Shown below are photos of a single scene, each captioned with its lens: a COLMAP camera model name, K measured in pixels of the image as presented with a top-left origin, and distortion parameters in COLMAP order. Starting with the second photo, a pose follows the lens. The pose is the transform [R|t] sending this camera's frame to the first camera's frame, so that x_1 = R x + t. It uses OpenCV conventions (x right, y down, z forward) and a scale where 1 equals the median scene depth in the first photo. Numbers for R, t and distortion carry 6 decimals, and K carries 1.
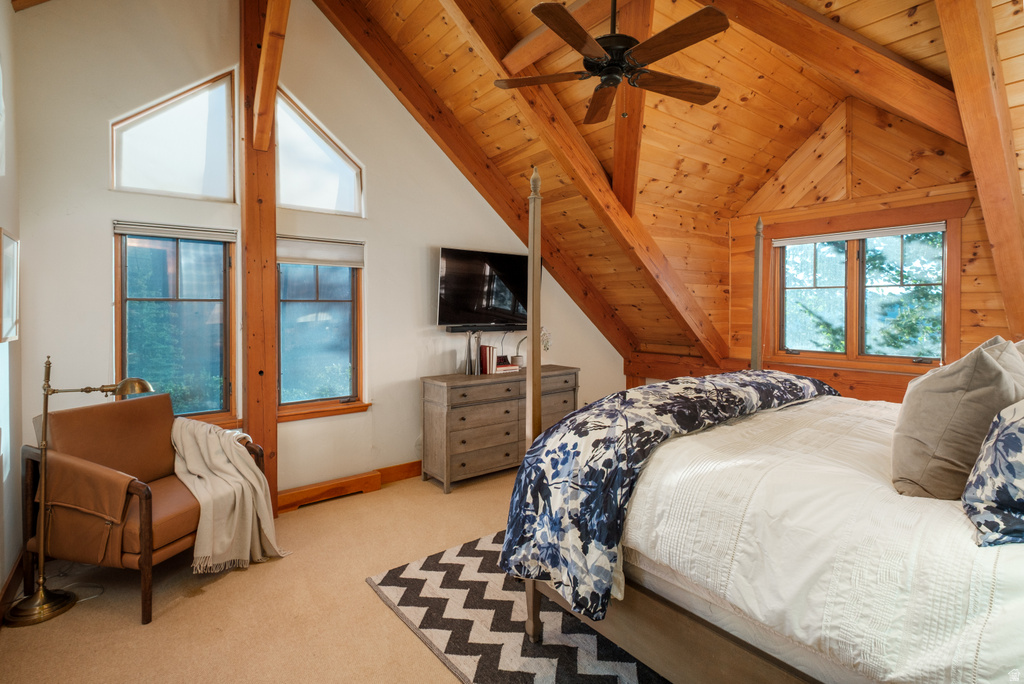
lens RADIAL K [[495.4, 0, 540.7], [0, 495.4, 310.8], [0, 0, 1]] dist [0.001071, -0.000311]
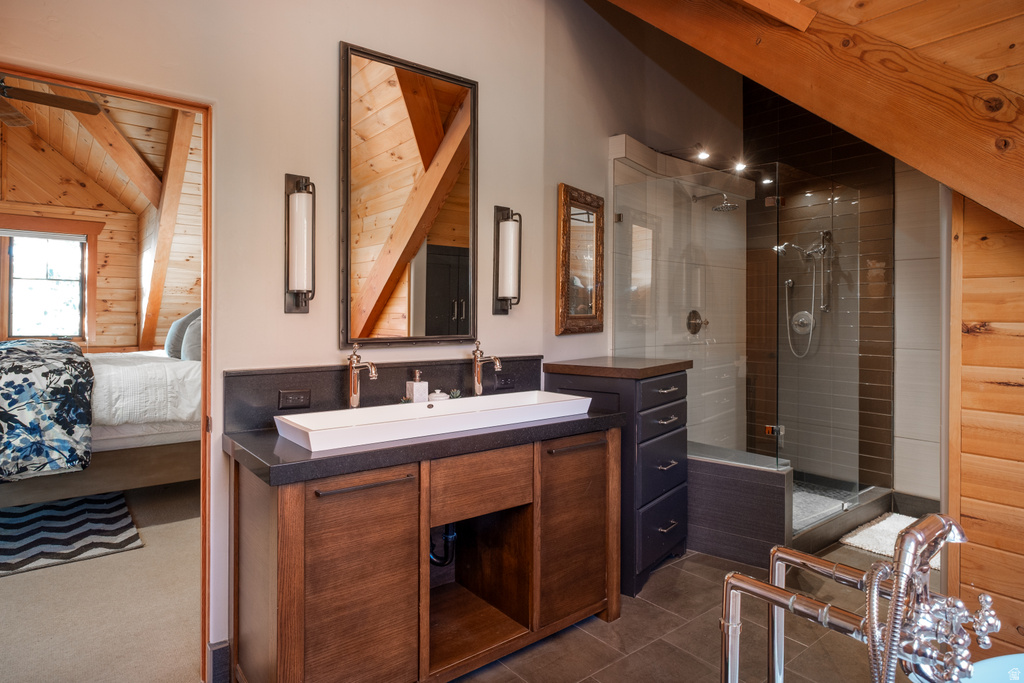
lens RADIAL K [[575.3, 0, 510.3], [0, 575.3, 317.6], [0, 0, 1]] dist [-0.000874, -0.000590]
pose [[0.011113, 0.000064, 0.999938, -1.671574], [-0.003618, 0.999993, -0.000023, 0.095433], [-0.999932, -0.003617, 0.011113, -0.431421]]
